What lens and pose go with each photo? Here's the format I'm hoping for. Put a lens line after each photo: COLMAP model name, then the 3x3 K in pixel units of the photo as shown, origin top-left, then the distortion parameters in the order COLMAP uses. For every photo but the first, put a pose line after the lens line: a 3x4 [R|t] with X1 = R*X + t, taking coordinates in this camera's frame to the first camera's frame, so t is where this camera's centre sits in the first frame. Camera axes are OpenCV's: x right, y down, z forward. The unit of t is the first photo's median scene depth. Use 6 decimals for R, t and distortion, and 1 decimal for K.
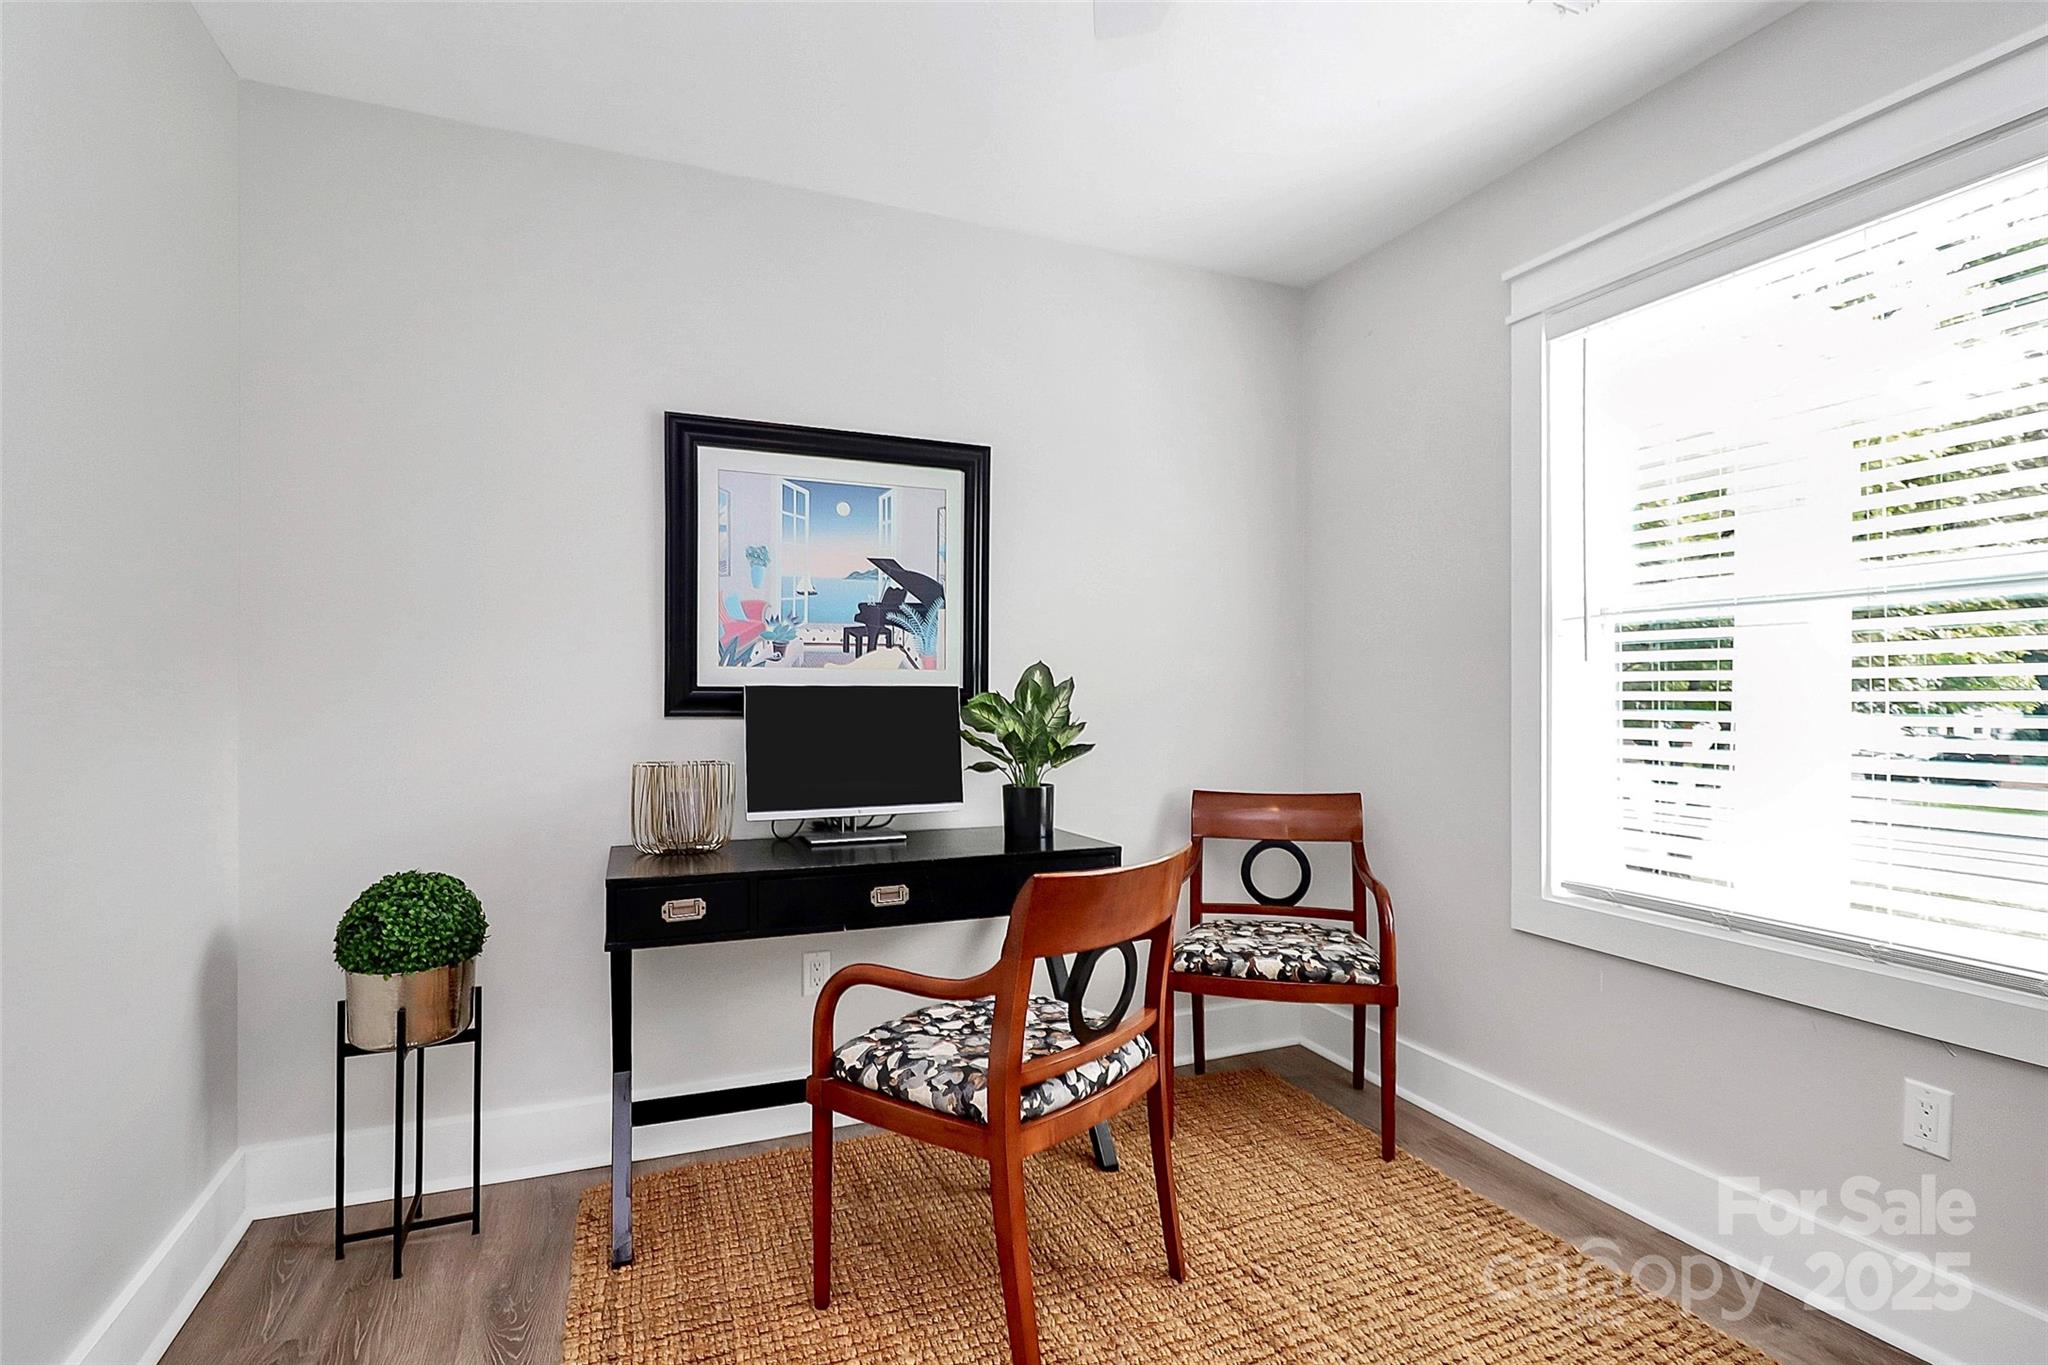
lens RADIAL K [[958.0, 0, 1018.6], [0, 958.0, 659.2], [0, 0, 1]] dist [-0.022193, -0.000653]
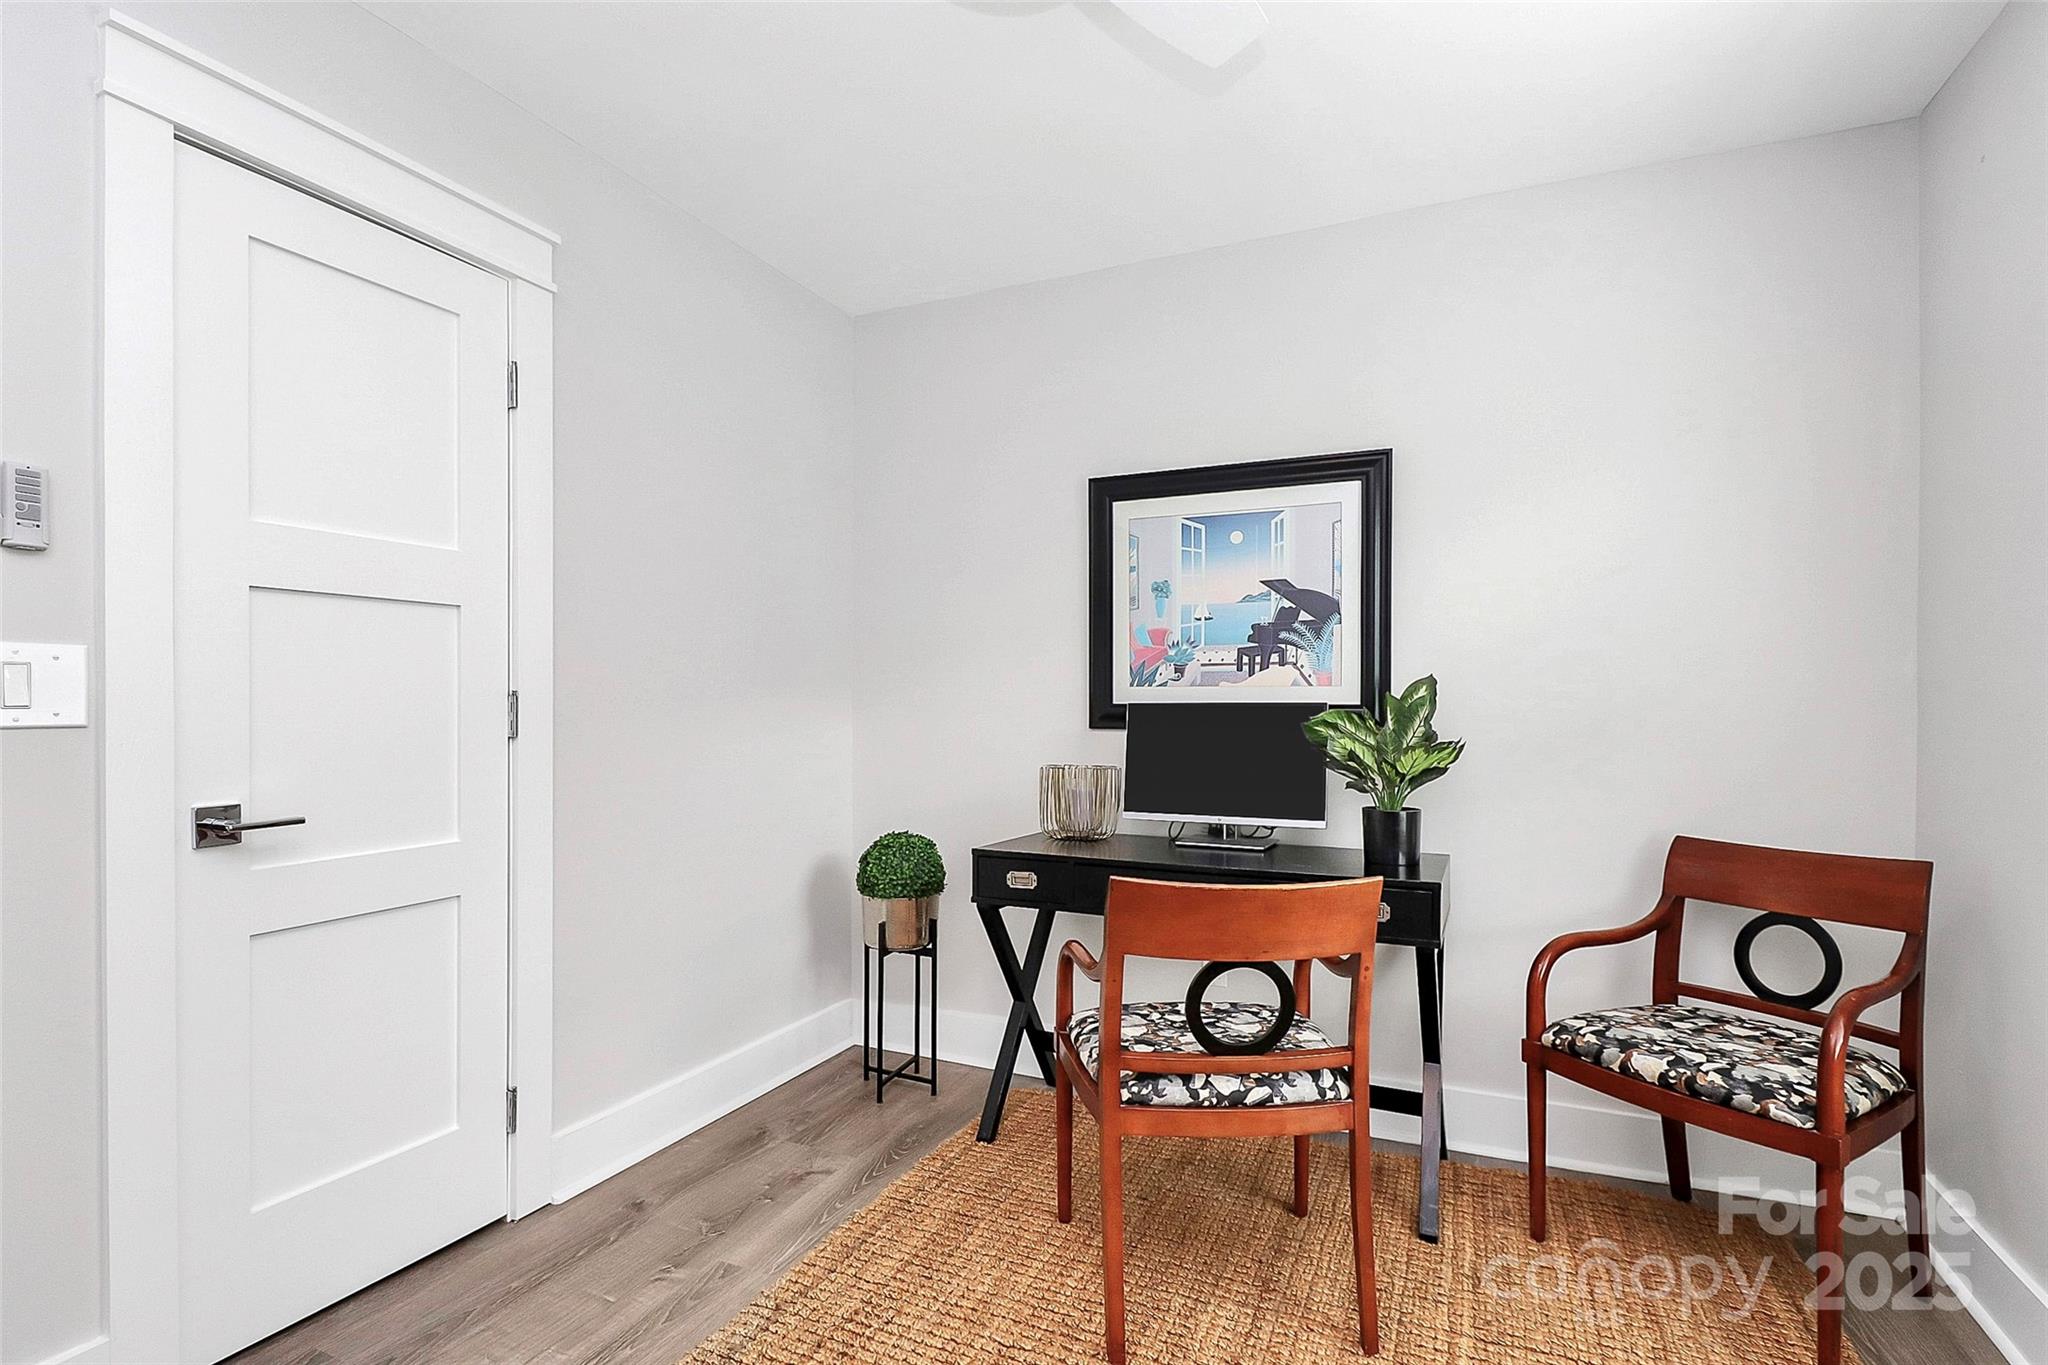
lens RADIAL K [[944.8, 0, 1020.9], [0, 944.8, 679.5], [0, 0, 1]] dist [-0.001338, -0.013738]
pose [[0.683381, -0.020670, -0.729770, 0.431526], [0.026191, 0.999650, -0.003788, -0.000680], [0.729592, -0.016525, 0.683683, 0.104187]]
